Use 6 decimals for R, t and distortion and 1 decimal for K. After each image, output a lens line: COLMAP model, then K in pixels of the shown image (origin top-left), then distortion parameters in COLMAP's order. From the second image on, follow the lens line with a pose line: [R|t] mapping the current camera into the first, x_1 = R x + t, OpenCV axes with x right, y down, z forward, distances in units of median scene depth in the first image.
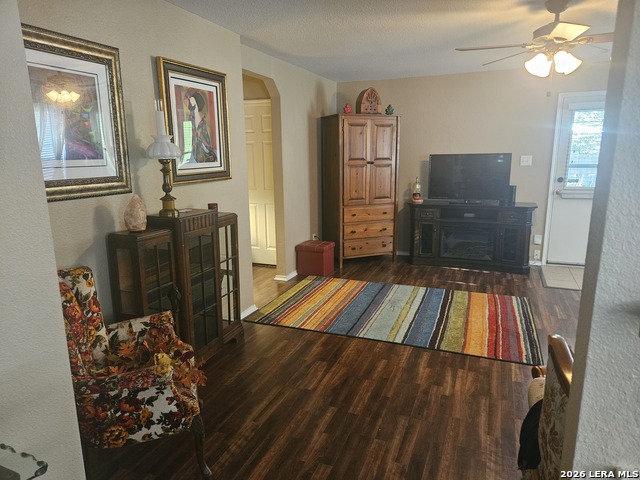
lens RADIAL K [[419.9, 0, 320.4], [0, 419.9, 242.1], [0, 0, 1]] dist [0.081035, -0.078427]
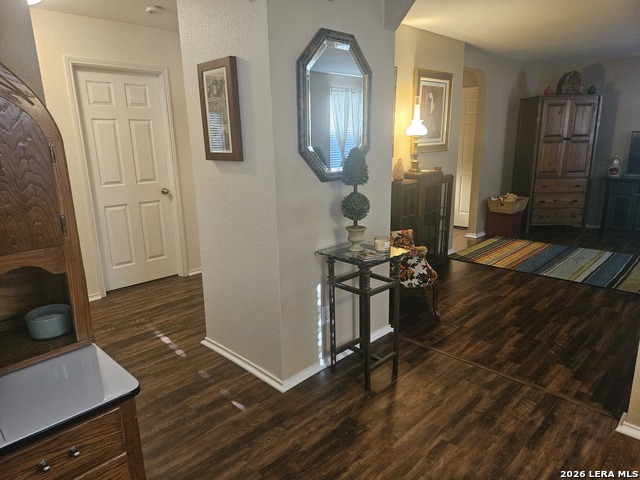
lens RADIAL K [[419.9, 0, 320.4], [0, 419.9, 242.1], [0, 0, 1]] dist [0.081035, -0.078427]
pose [[0.923265, 0.084199, -0.374824, -0.038144], [-0.071983, 0.996321, 0.046502, 0.084556], [0.377361, -0.015953, 0.925929, -0.320487]]
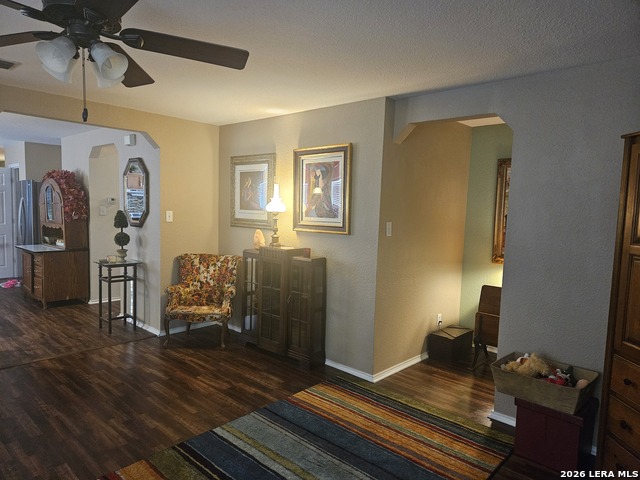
lens RADIAL K [[419.9, 0, 320.4], [0, 419.9, 242.1], [0, 0, 1]] dist [0.081035, -0.078427]
pose [[-0.345919, 0.074417, -0.935309, 0.631884], [-0.229130, 0.959968, 0.161122, -0.220161], [0.909857, 0.270043, -0.315020, 0.975595]]
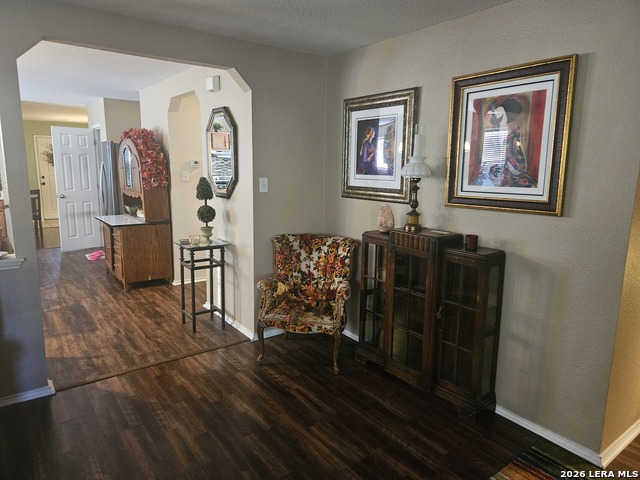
lens RADIAL K [[419.9, 0, 320.4], [0, 419.9, 242.1], [0, 0, 1]] dist [0.081035, -0.078427]
pose [[-0.509179, 0.149140, -0.847640, 0.400370], [-0.201309, 0.936914, 0.285774, -0.171567], [0.836787, 0.316147, -0.447033, 0.759355]]
